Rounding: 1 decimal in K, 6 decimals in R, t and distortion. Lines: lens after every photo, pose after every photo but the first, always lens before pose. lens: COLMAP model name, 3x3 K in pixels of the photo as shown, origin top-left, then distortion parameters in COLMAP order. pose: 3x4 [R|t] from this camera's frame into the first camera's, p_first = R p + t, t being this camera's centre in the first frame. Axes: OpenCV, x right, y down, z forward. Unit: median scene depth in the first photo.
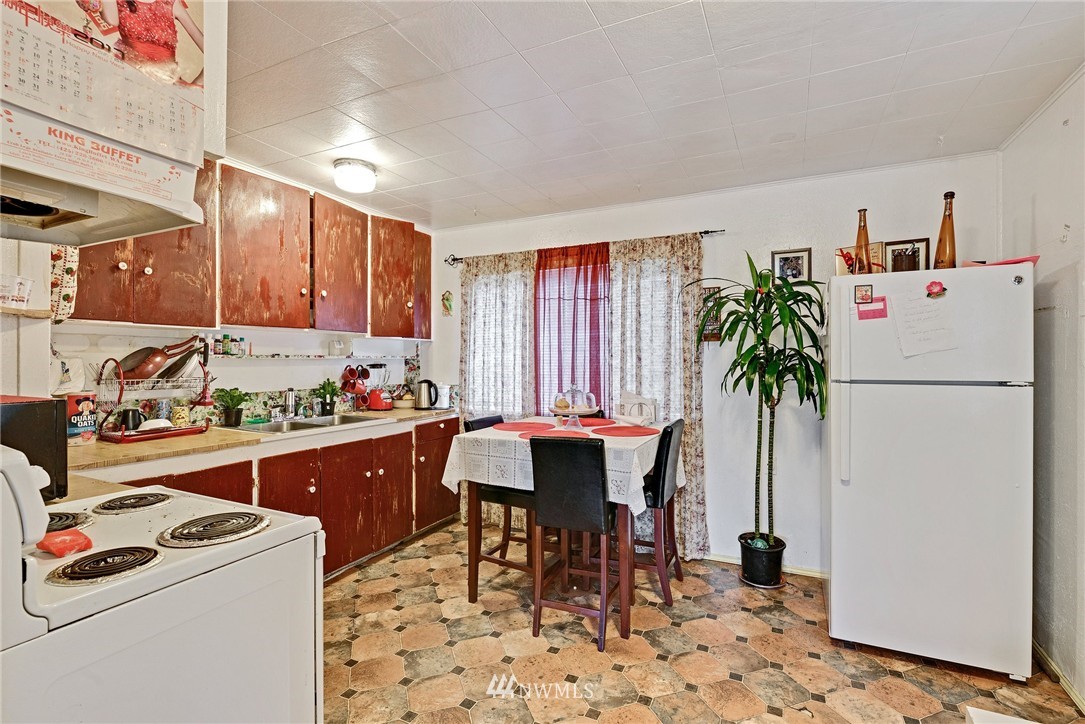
lens RADIAL K [[494.6, 0, 549.8], [0, 494.6, 358.8], [0, 0, 1]] dist [-0.012159, -0.001346]
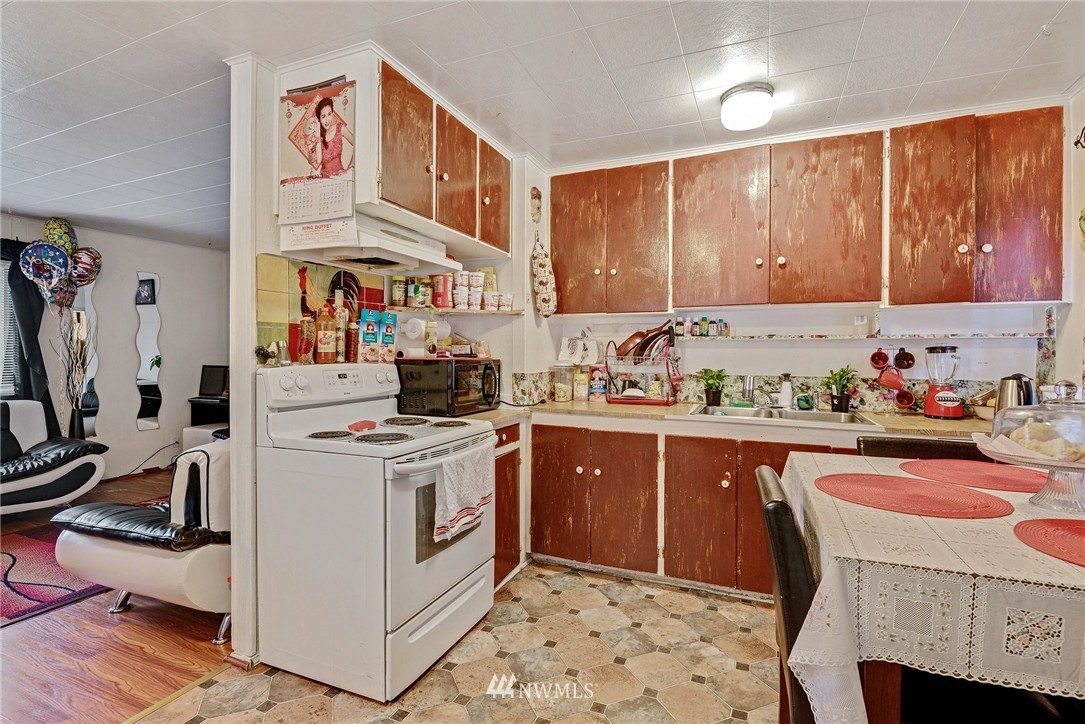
lens RADIAL K [[510.5, 0, 550.7], [0, 510.5, 359.9], [0, 0, 1]] dist [-0.009328, -0.000018]
pose [[0.046697, 0.012862, -0.998826, 0.404608], [-0.002455, 0.999916, 0.012761, 0.027994], [0.998906, 0.001856, 0.046724, 0.611335]]
